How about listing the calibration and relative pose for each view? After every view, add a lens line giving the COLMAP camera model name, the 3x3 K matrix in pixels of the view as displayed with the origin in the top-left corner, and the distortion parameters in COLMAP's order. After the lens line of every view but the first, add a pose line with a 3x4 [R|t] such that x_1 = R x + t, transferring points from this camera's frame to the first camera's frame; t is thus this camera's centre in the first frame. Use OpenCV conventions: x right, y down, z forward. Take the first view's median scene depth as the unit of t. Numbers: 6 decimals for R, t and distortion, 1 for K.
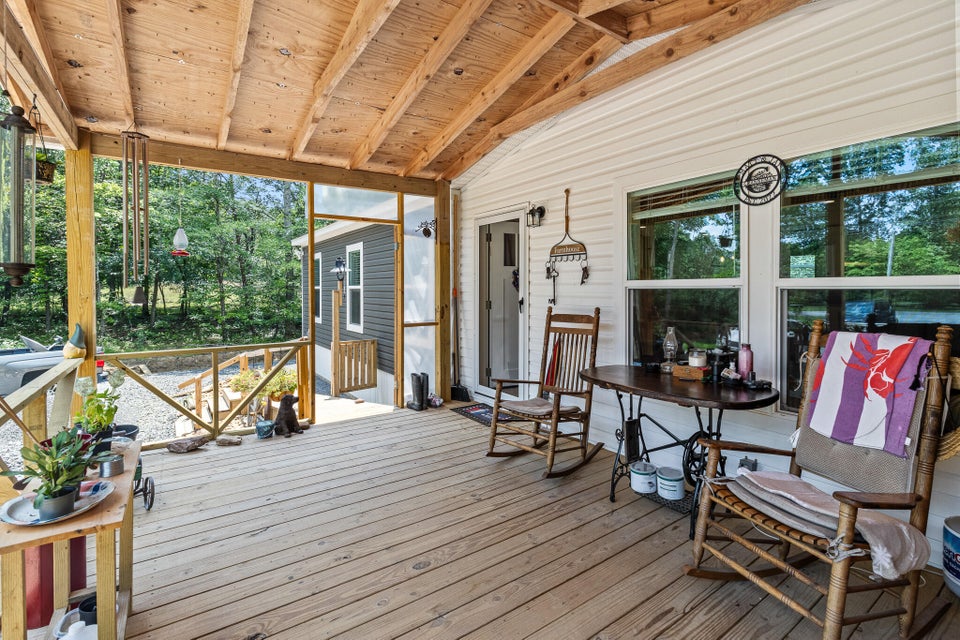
lens RADIAL K [[450.2, 0, 477.9], [0, 450.2, 298.7], [0, 0, 1]] dist [0.007560, -0.000109]
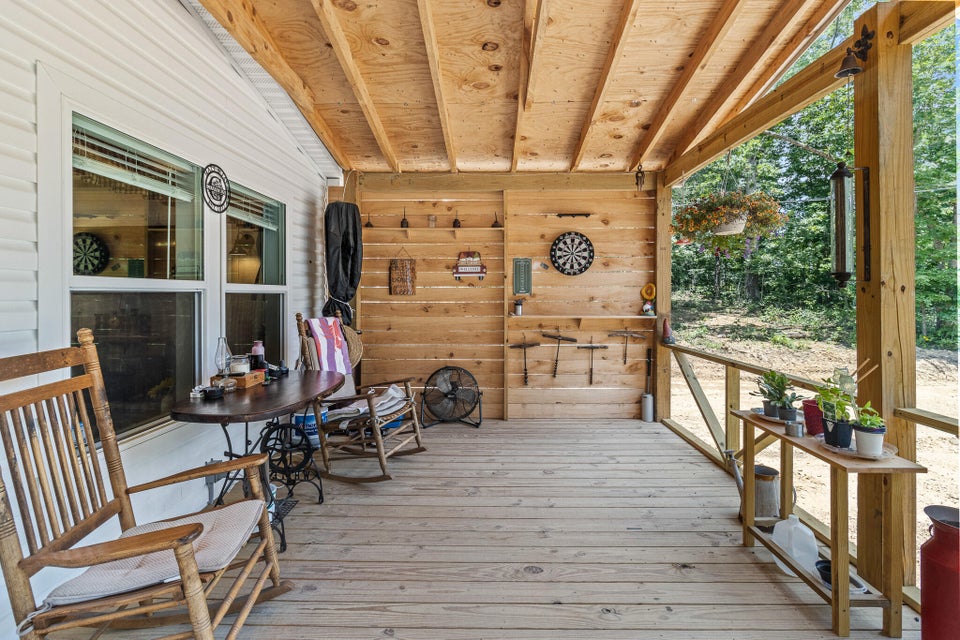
lens RADIAL K [[450.2, 0, 478.8], [0, 450.2, 290.9], [0, 0, 1]] dist [0.007560, -0.000109]
pose [[-0.806903, -0.001700, 0.590681, -0.487709], [0.004097, 0.999956, 0.008475, -0.030845], [-0.590669, 0.009259, -0.806860, 1.481038]]
